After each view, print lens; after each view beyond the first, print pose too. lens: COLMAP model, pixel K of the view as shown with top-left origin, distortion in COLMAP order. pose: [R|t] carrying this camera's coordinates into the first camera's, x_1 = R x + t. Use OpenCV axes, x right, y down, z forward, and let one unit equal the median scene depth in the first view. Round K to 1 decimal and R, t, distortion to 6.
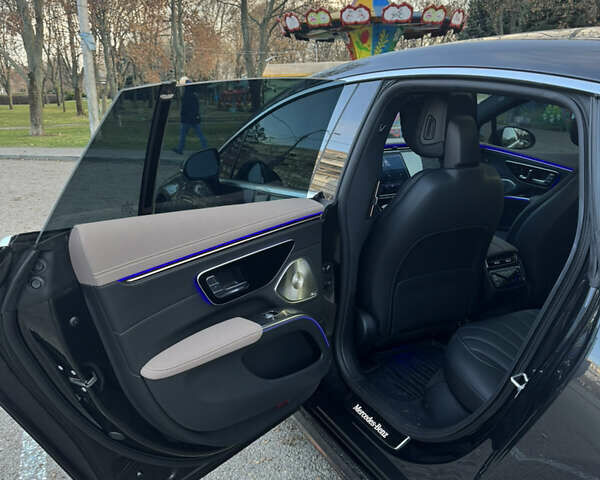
lens RADIAL K [[555.3, 0, 299.7], [0, 555.3, 260.6], [0, 0, 1]] dist [0.001404, -0.001490]
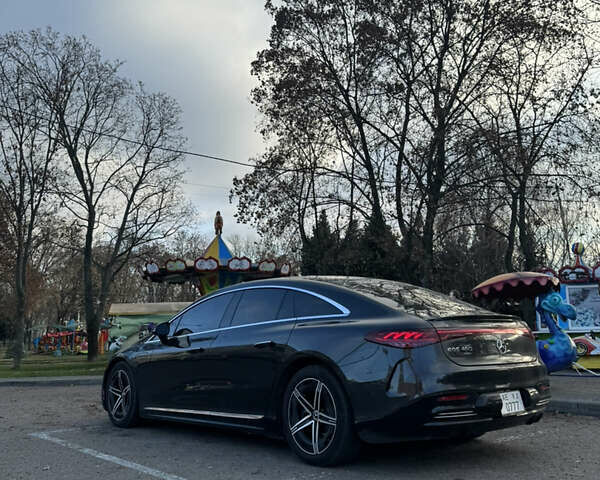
lens RADIAL K [[630.7, 0, 286.5], [0, 630.7, 240.7], [0, 0, 1]] dist [0.172898, -0.374977]
pose [[0.970173, 0.042933, 0.238582, -0.064715], [0.064717, 0.902598, -0.425592, 0.126470], [-0.233615, 0.428338, 0.872898, -0.304053]]
